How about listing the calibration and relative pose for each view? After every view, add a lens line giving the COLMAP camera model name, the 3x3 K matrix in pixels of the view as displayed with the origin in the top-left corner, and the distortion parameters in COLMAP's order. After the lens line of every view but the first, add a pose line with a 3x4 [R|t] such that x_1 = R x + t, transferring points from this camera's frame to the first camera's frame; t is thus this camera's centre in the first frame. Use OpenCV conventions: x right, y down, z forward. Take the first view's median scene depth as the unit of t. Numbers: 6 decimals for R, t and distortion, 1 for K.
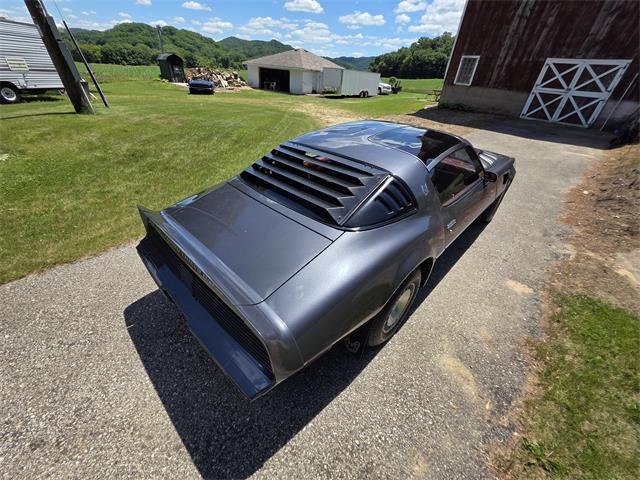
lens RADIAL K [[255.5, 0, 322.6], [0, 255.5, 241.4], [0, 0, 1]] dist [0.001517, -0.000105]
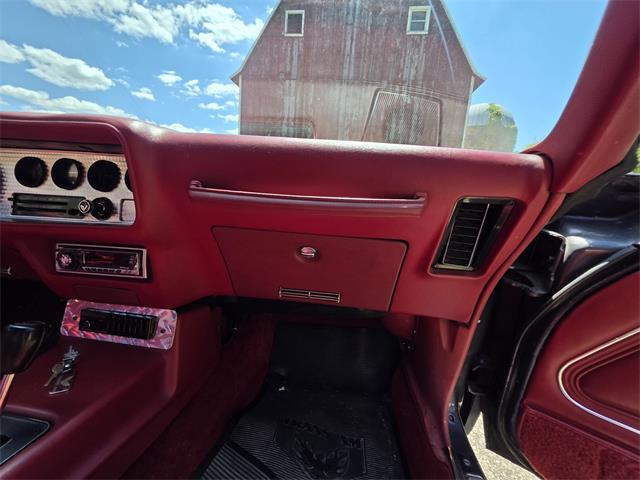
lens RADIAL K [[262.2, 0, 319.0], [0, 262.2, 237.6], [0, 0, 1]] dist [-0.001332, -0.000485]
pose [[0.787826, -0.116795, 0.604723, 0.094930], [0.334693, 0.905414, -0.261164, -0.051373], [-0.517022, 0.408148, 0.752398, 0.210265]]
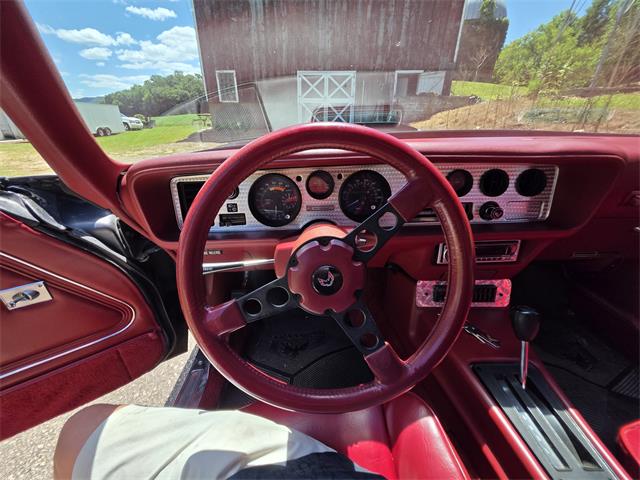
lens RADIAL K [[261.2, 0, 322.1], [0, 261.2, 242.8], [0, 0, 1]] dist [0.002801, 0.000212]
pose [[0.699865, -0.373614, 0.608771, 0.042753], [0.438798, 0.897393, 0.046288, -0.086280], [-0.563600, 0.234732, 0.791995, 0.236033]]
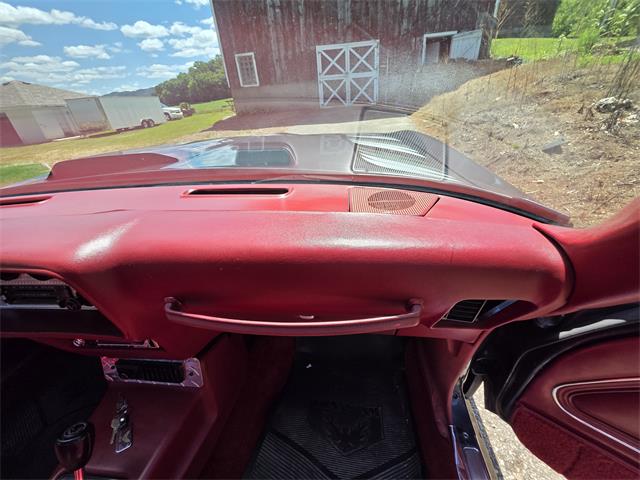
lens RADIAL K [[262.0, 0, 326.9], [0, 262.0, 242.3], [0, 0, 1]] dist [0.000347, -0.000874]
pose [[0.773458, -0.416592, 0.477717, 0.104969], [0.449527, 0.891870, 0.049936, -0.069617], [-0.446864, 0.176123, 0.877094, 0.205039]]
